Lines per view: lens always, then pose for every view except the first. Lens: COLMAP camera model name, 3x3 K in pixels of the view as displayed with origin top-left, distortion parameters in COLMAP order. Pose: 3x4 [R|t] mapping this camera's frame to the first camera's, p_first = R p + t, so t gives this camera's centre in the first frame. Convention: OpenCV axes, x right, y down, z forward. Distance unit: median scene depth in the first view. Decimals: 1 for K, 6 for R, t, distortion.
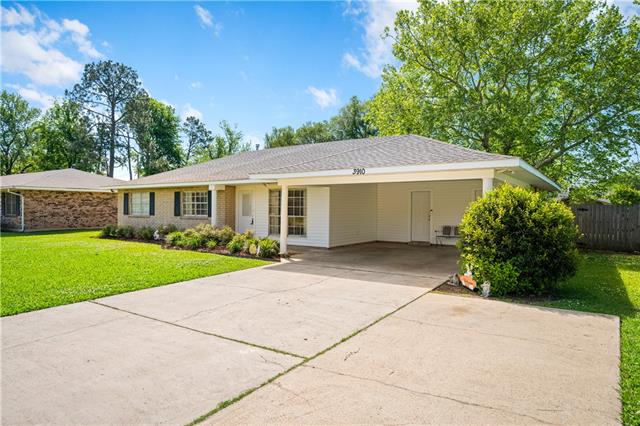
lens RADIAL K [[388.9, 0, 320.2], [0, 388.9, 211.5], [0, 0, 1]] dist [0.001794, 0.000058]
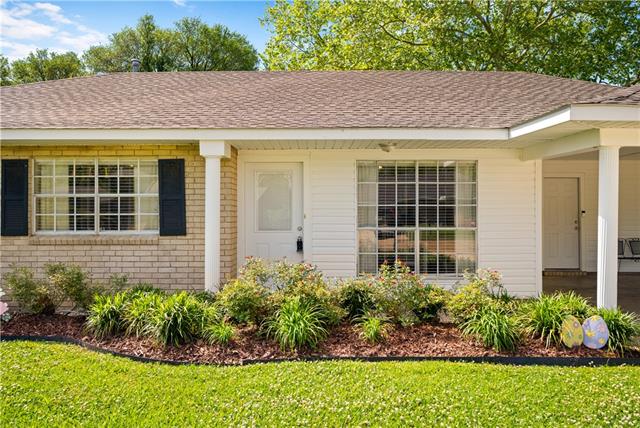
lens RADIAL K [[557.2, 0, 320.0], [0, 557.2, 213.6], [0, 0, 1]] dist [0.000718, -0.000112]
pose [[0.821725, -0.005067, 0.569861, -0.429596], [0.011547, 0.999903, -0.007758, -0.000013], [-0.569767, 0.012955, 0.821704, 0.491664]]
